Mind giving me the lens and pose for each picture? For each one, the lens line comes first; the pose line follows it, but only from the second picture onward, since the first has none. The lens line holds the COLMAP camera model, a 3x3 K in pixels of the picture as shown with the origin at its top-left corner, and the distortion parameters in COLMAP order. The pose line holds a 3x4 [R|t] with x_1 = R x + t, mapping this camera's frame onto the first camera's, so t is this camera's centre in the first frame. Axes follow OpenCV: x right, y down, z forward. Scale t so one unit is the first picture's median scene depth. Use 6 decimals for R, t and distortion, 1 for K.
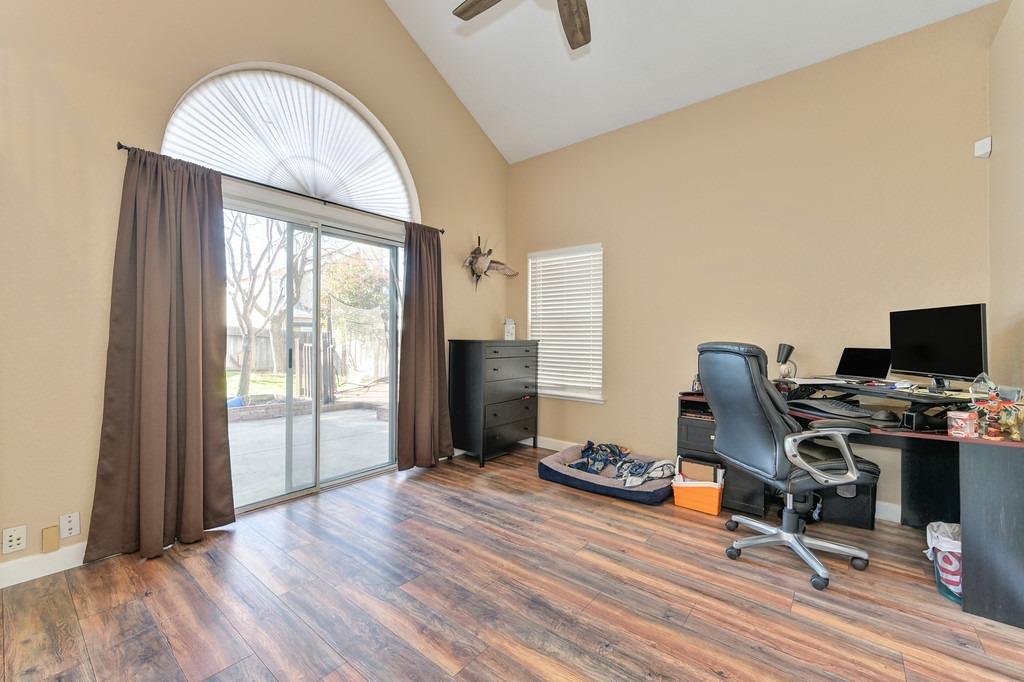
lens RADIAL K [[416.2, 0, 512.6], [0, 416.2, 337.2], [0, 0, 1]] dist [-0.000526, 0.000882]
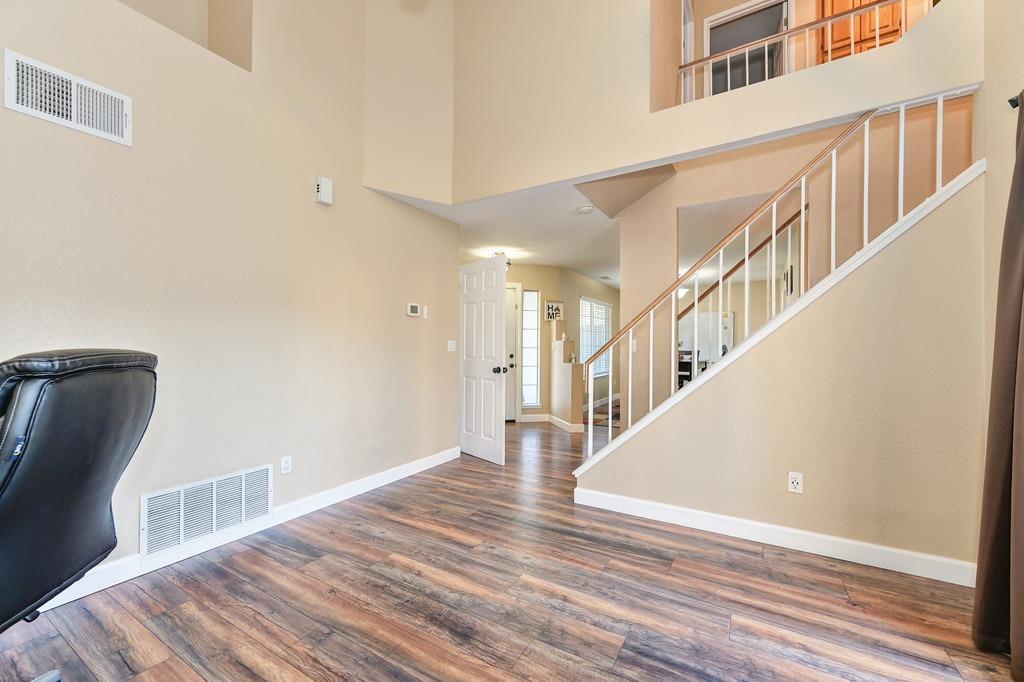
lens RADIAL K [[416.2, 0, 510.0], [0, 416.2, 345.3], [0, 0, 1]] dist [-0.000526, 0.000882]
pose [[-0.991439, -0.007880, -0.130335, 0.088147], [-0.007454, 0.999965, -0.003754, 0.003178], [0.130360, -0.002751, -0.991463, 2.053260]]
